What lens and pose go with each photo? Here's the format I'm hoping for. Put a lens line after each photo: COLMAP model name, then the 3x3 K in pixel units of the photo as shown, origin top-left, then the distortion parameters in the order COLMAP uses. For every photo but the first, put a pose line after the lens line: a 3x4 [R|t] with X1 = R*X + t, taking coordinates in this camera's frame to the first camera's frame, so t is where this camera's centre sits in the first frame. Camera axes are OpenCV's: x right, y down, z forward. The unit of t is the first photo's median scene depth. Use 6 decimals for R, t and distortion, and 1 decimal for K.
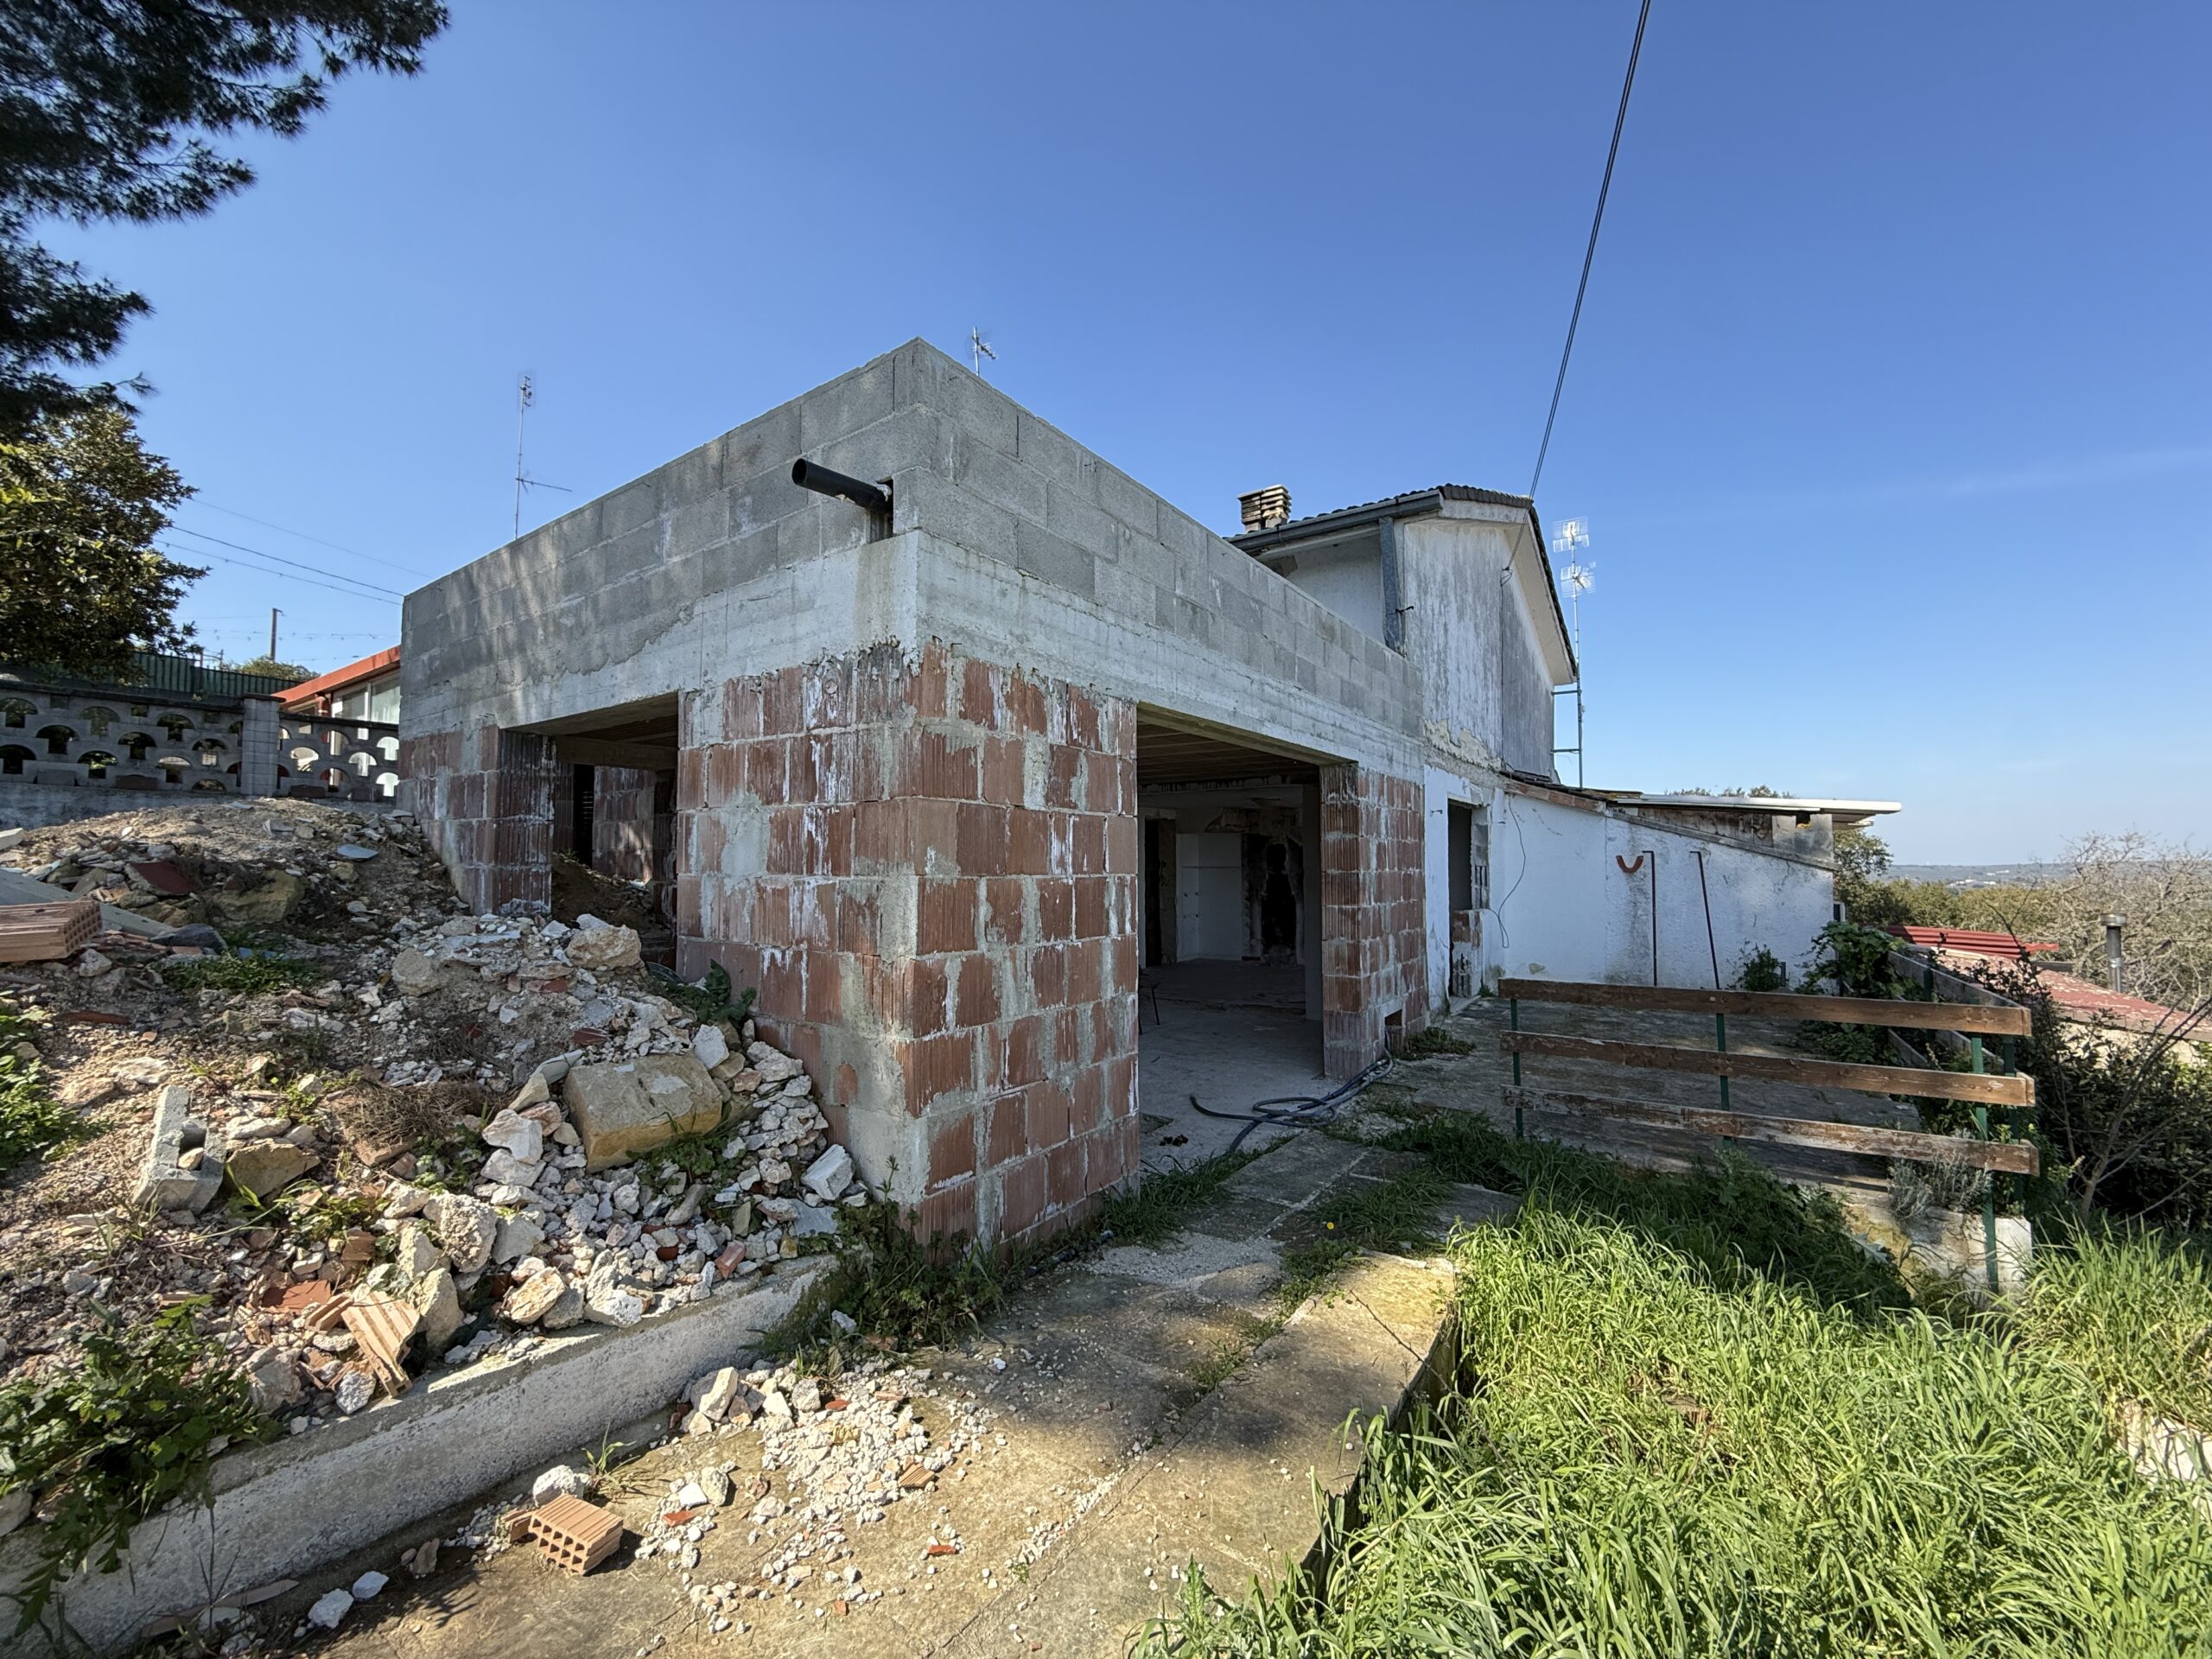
lens RADIAL K [[880.2, 0, 1098.2], [0, 880.2, 826.8], [0, 0, 1]] dist [-0.001153, 0.000356]
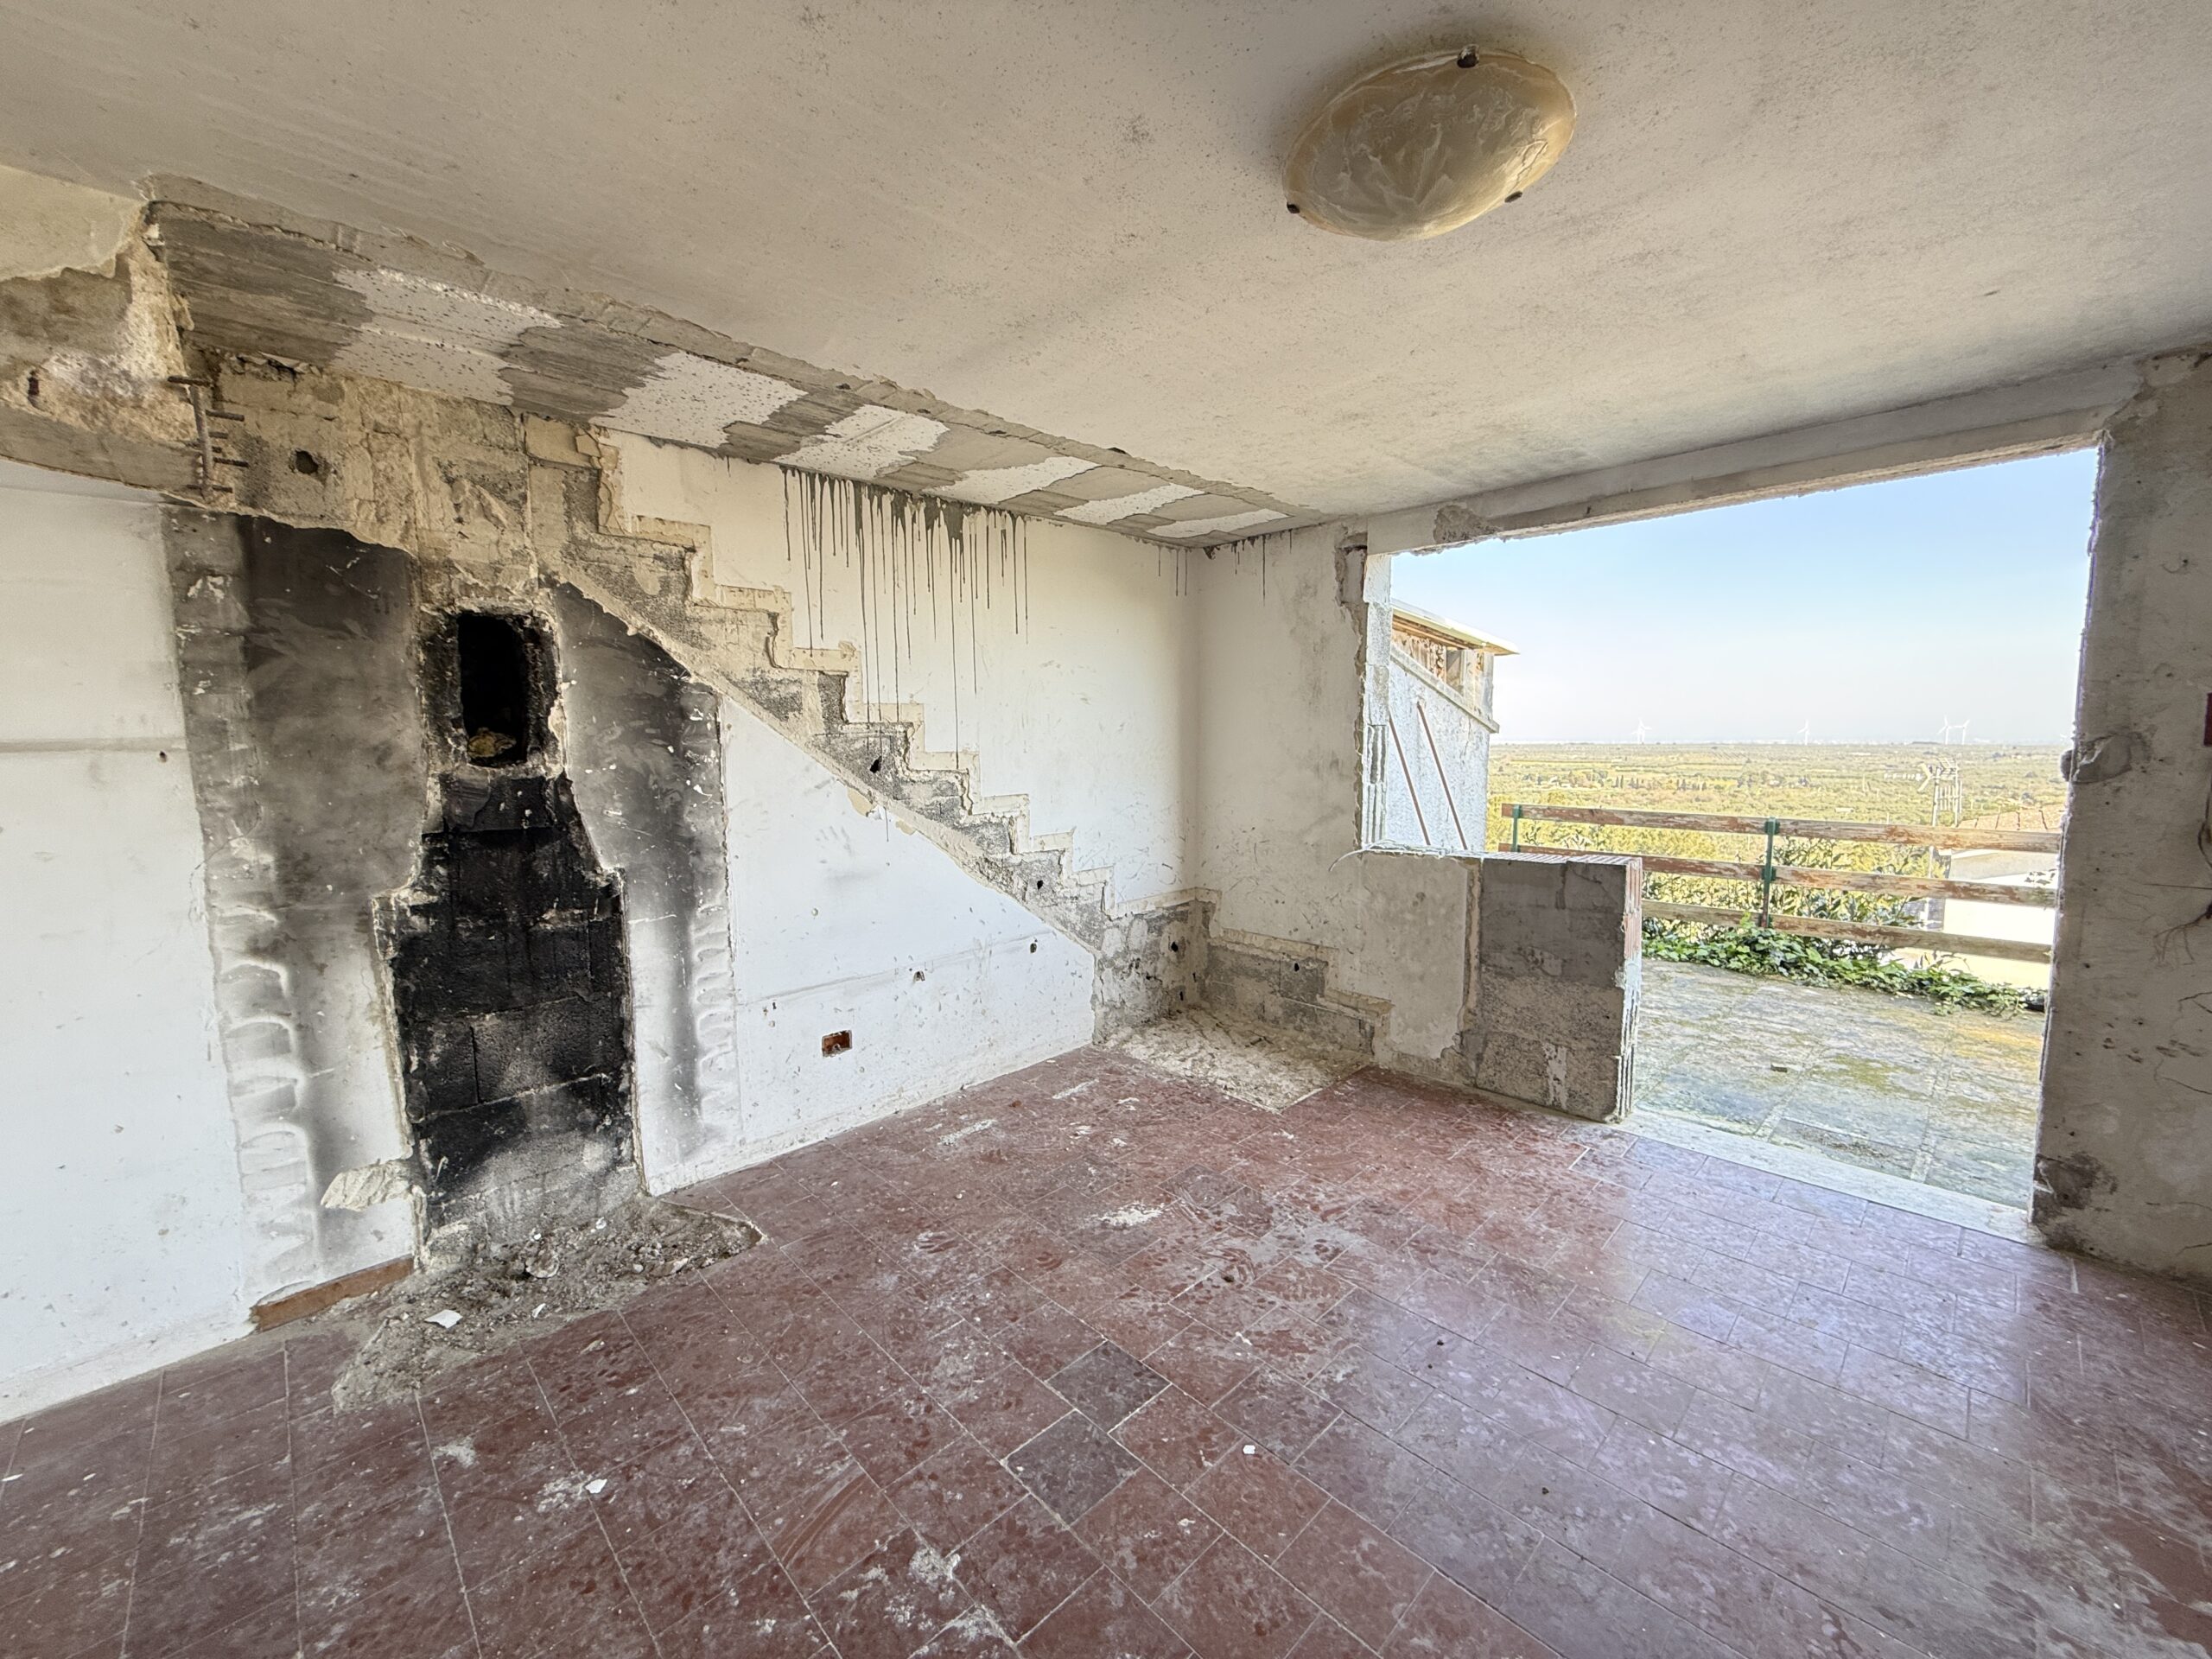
lens RADIAL K [[880.2, 0, 1099.4], [0, 880.2, 827.1], [0, 0, 1]] dist [-0.001153, 0.000356]
pose [[0.193637, -0.104755, 0.975465, 0.109100], [-0.028283, 0.993274, 0.112282, 0.089621], [-0.980665, -0.049331, 0.189372, 1.877869]]
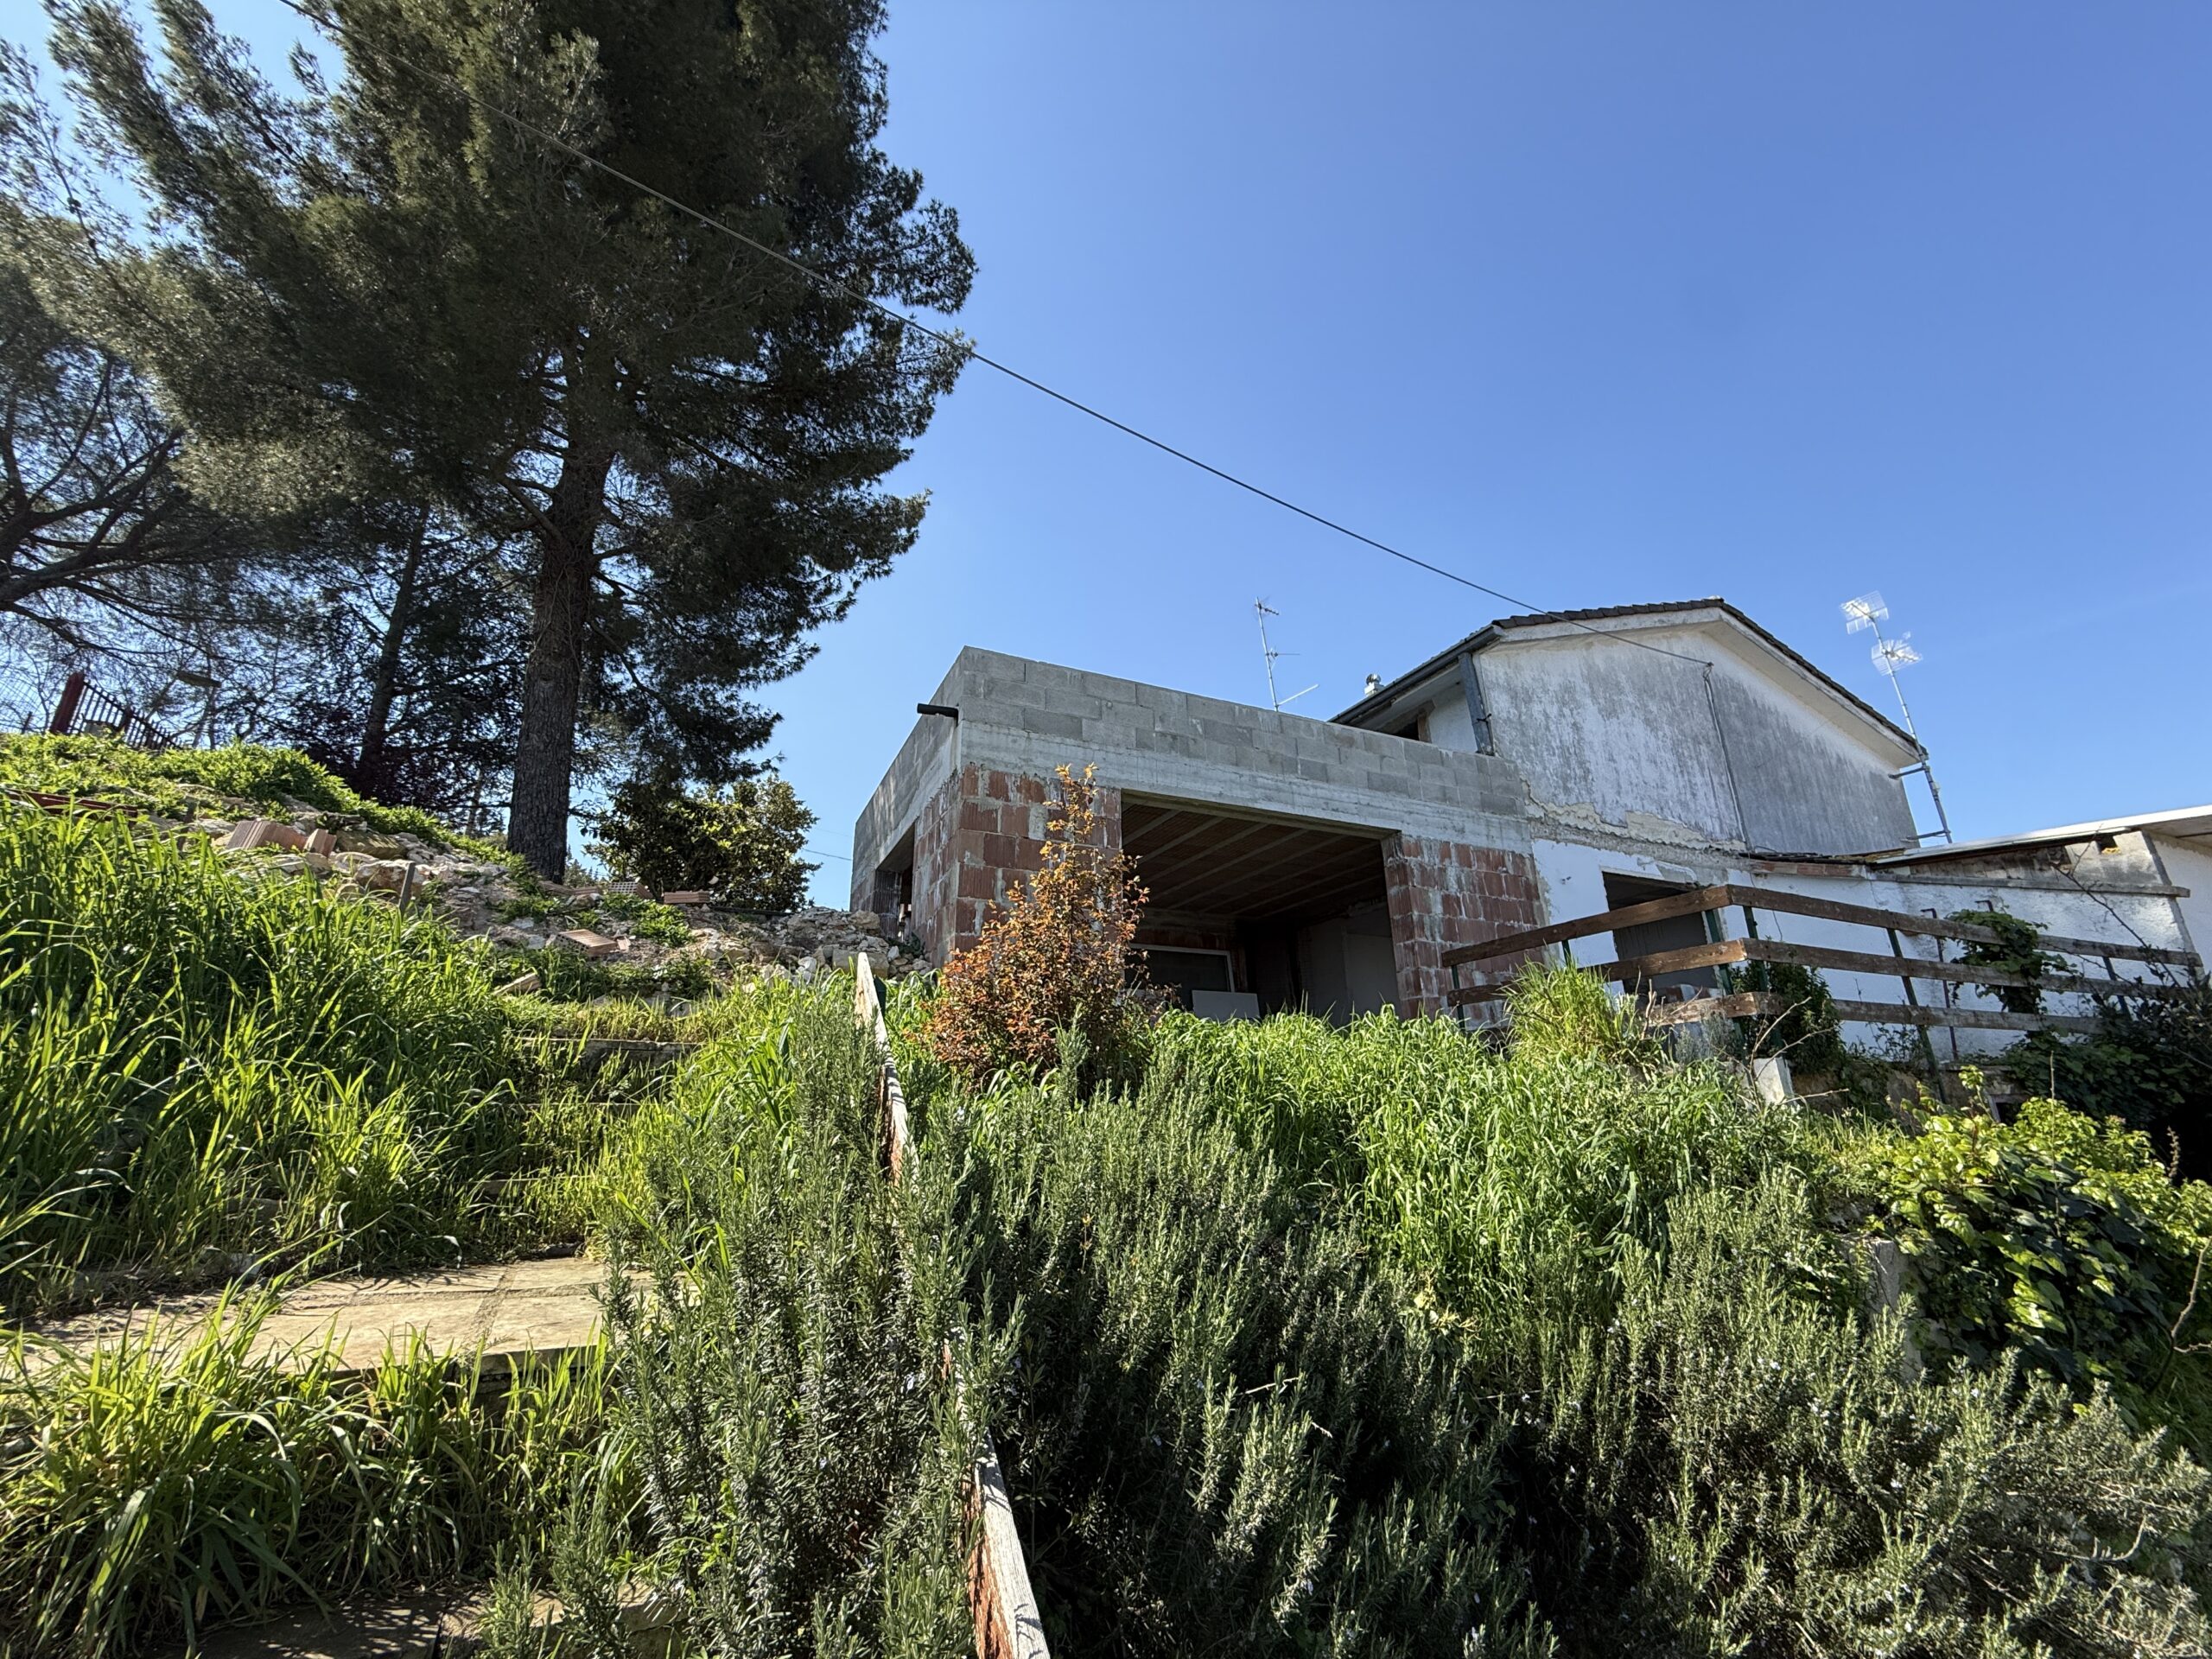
lens RADIAL K [[880.2, 0, 1099.3], [0, 880.2, 828.5], [0, 0, 1]] dist [-0.001153, 0.000356]
pose [[0.868284, -0.165482, -0.467652, 0.567336], [0.035646, 0.961095, -0.273907, 0.291141], [0.494785, 0.221160, 0.840403, -0.354853]]
